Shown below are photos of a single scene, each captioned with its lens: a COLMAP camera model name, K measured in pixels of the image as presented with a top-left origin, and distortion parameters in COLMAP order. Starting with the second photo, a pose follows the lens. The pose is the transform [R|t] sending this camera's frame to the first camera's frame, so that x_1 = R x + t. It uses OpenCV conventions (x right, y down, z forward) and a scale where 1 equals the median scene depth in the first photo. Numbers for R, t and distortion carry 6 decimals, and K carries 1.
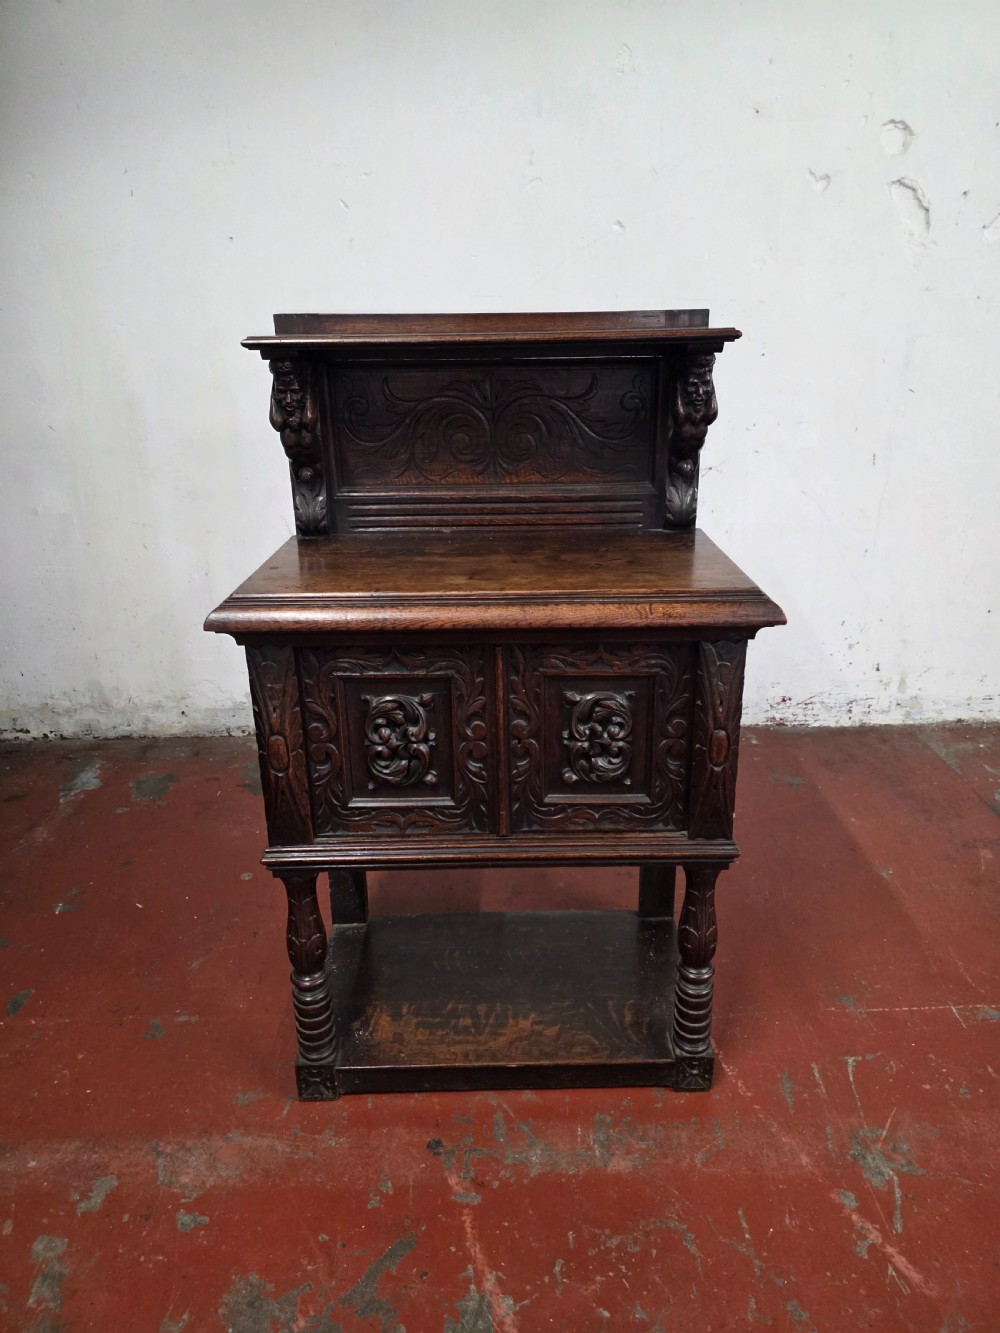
lens RADIAL K [[904.6, 0, 508.2], [0, 904.6, 654.0], [0, 0, 1]] dist [0.070785, -0.077703]
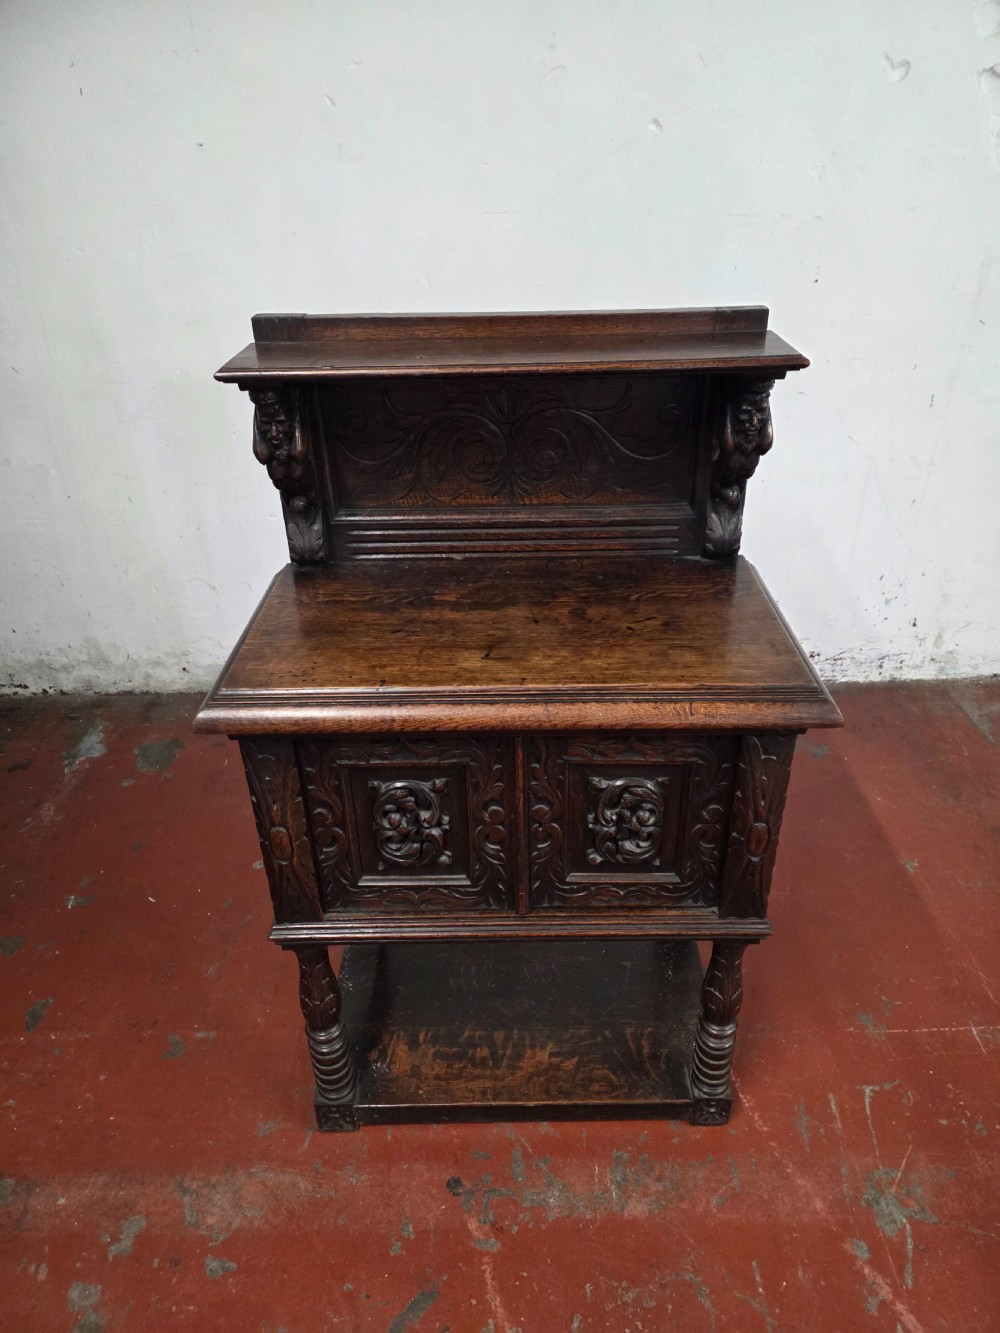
lens RADIAL K [[904.6, 0, 506.2], [0, 904.6, 678.3], [0, 0, 1]] dist [0.070785, -0.077703]
pose [[0.999934, 0.000874, -0.011464, -0.010476], [0.001342, 0.981410, 0.191918, -0.198038], [0.011418, -0.191921, 0.981344, 0.103712]]
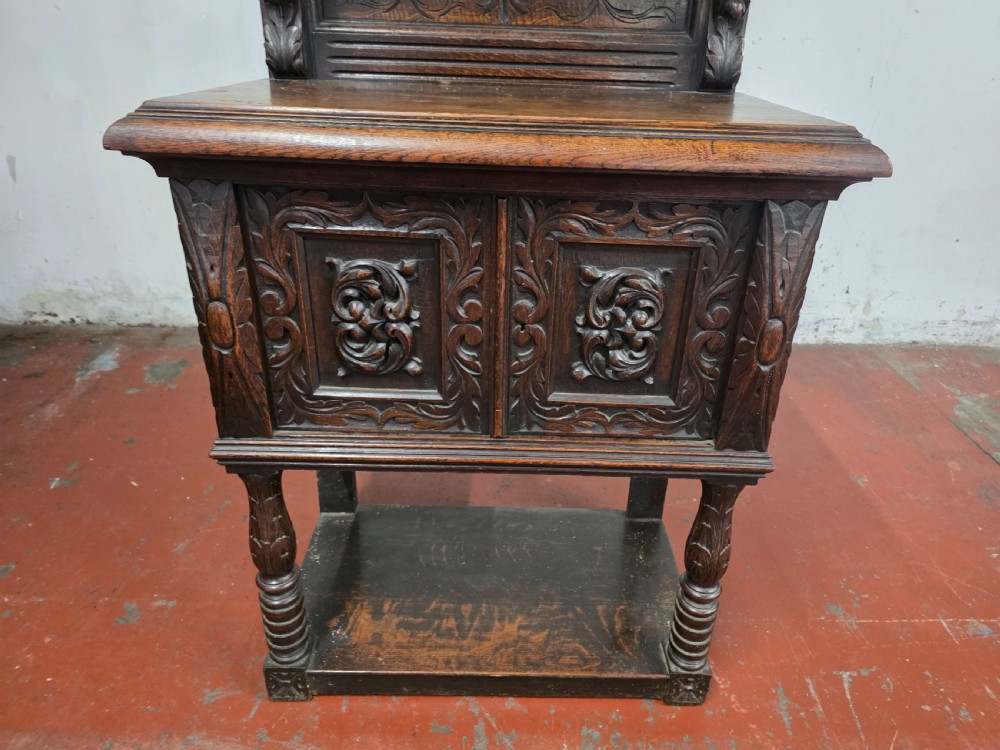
lens RADIAL K [[680.9, 0, 506.4], [0, 680.9, 376.0], [0, 0, 1]] dist [0.057155, -0.062654]
pose [[0.999022, 0.042001, 0.013794, -0.007704], [-0.043391, 0.991317, 0.124130, 0.057301], [-0.008461, -0.124607, 0.992170, 0.334534]]
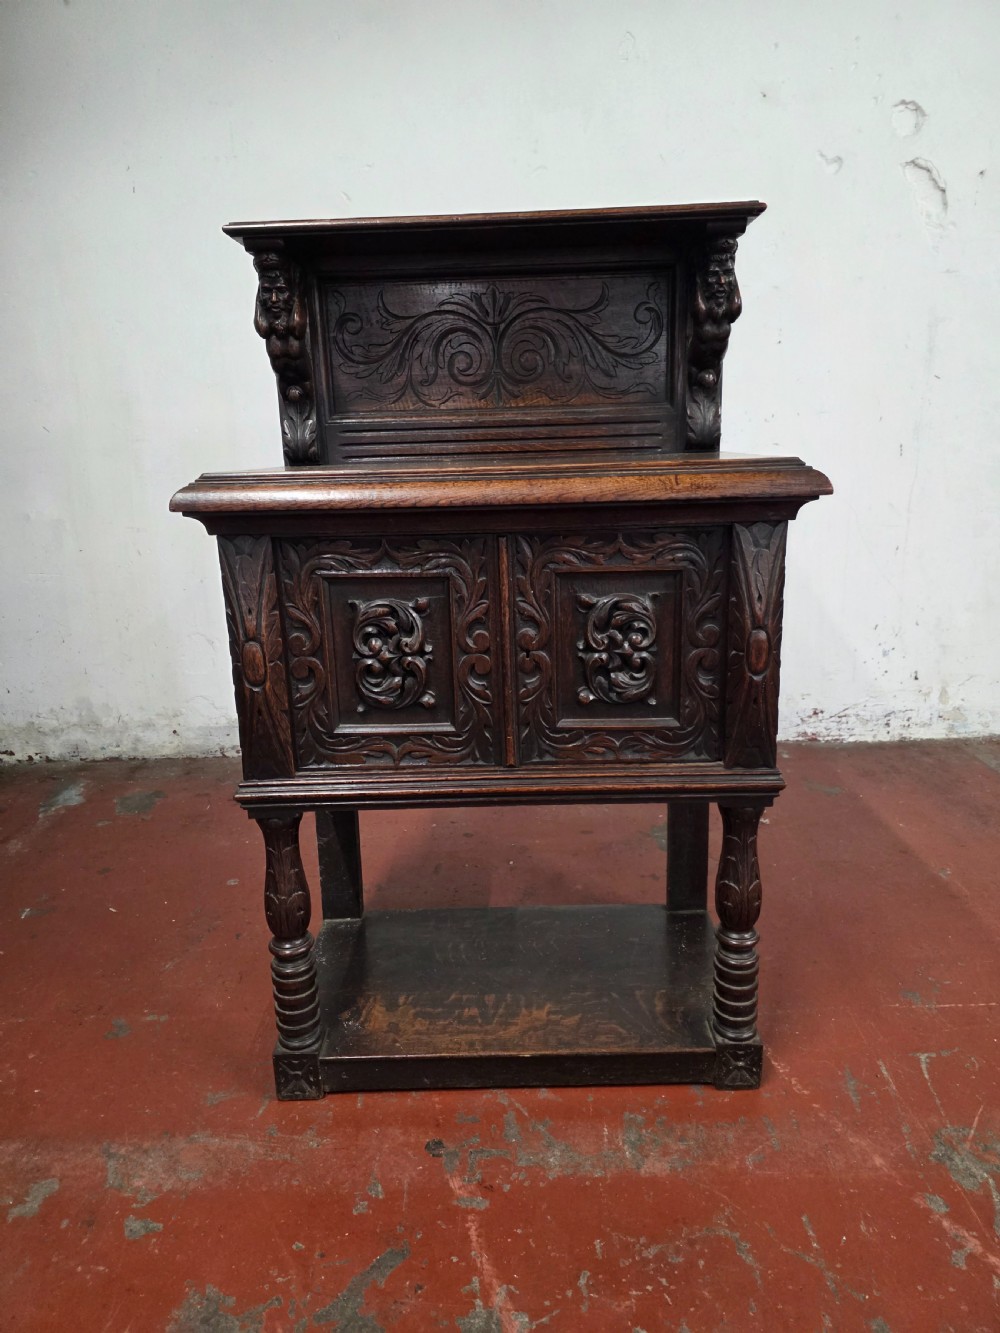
lens RADIAL K [[904.6, 0, 499.0], [0, 904.6, 666.5], [0, 0, 1]] dist [0.070785, -0.077703]
pose [[0.999653, -0.011434, -0.023725, 0.004237], [0.008994, 0.994895, -0.100509, 0.171131], [0.024754, 0.100261, 0.994653, 0.110802]]
